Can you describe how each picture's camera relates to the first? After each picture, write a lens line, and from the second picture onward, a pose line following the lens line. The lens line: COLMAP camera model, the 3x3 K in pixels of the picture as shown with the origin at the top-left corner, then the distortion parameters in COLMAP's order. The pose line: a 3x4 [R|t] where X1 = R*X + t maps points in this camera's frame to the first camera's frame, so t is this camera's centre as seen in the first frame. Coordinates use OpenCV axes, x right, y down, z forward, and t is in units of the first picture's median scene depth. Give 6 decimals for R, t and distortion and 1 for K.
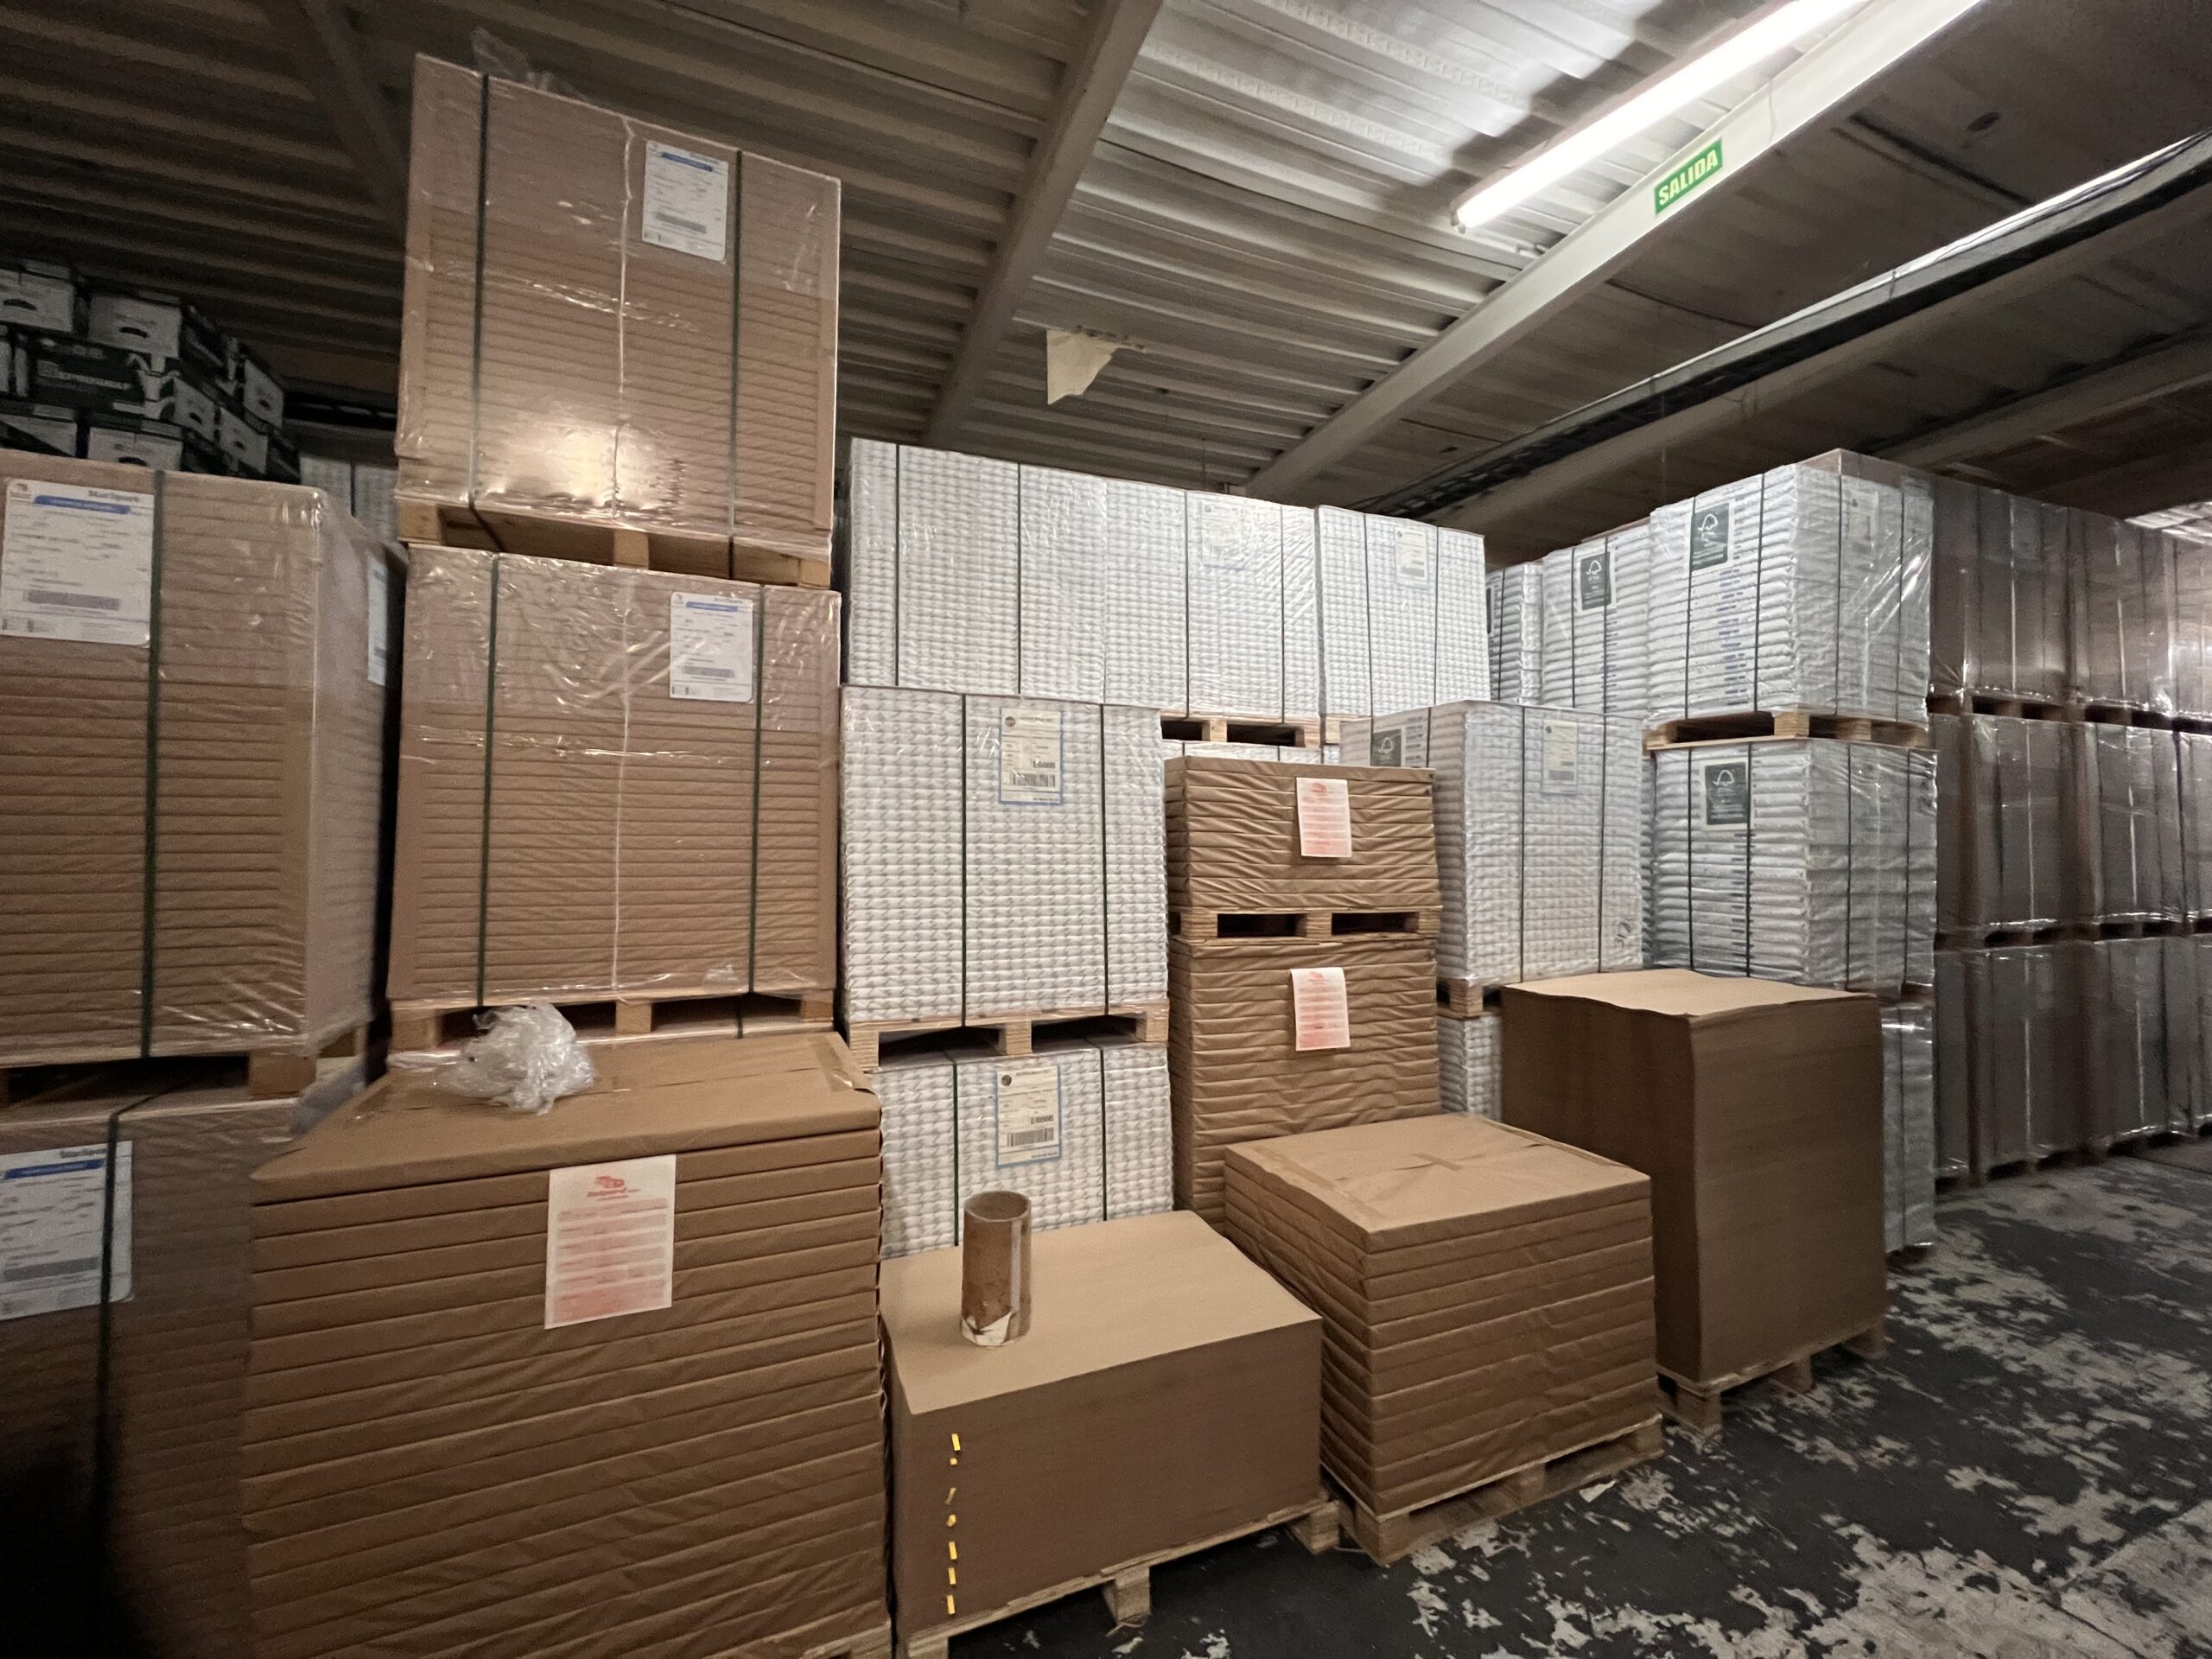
lens RADIAL K [[884.8, 0, 1103.7], [0, 884.8, 823.9], [0, 0, 1]] dist [-0.000562, 0.000301]
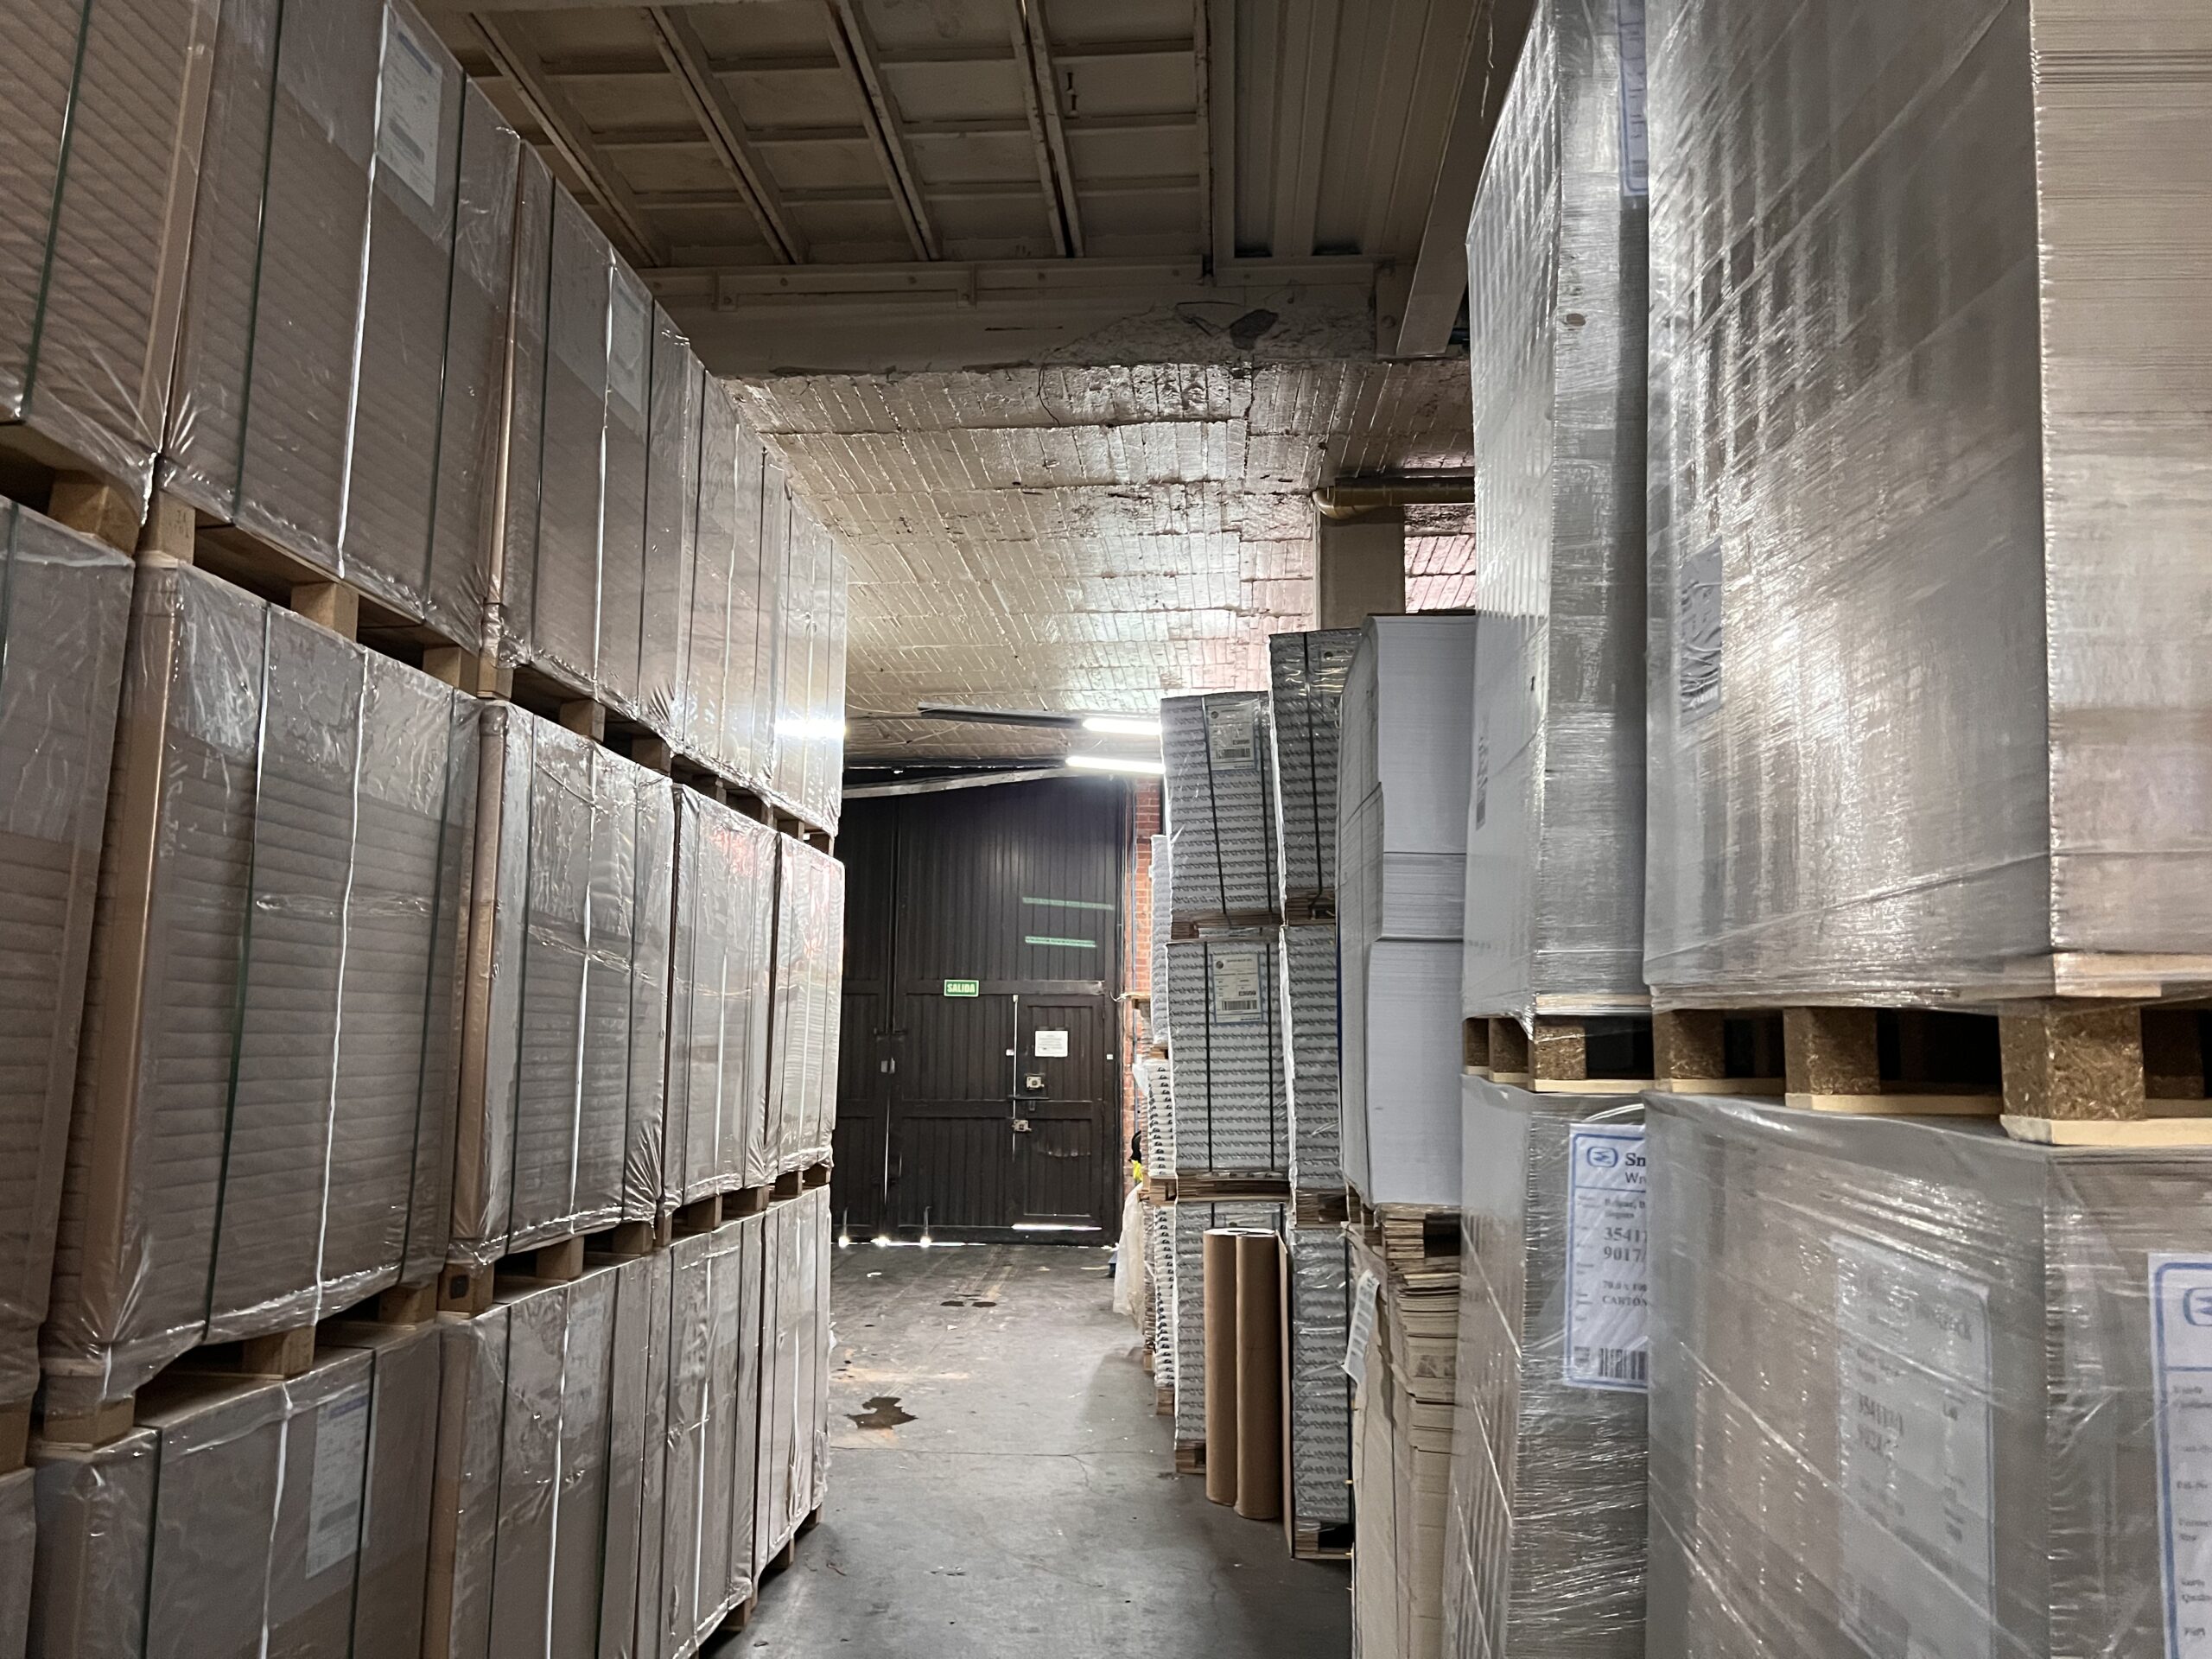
lens RADIAL K [[1657.7, 0, 1095.1], [0, 1657.7, 824.6], [0, 0, 1]] dist [0.048386, -0.058790]
pose [[0.436429, 0.119818, 0.891725, 0.910846], [-0.039693, 0.992692, -0.113958, 0.007416], [-0.898863, 0.014339, 0.437995, 0.721912]]
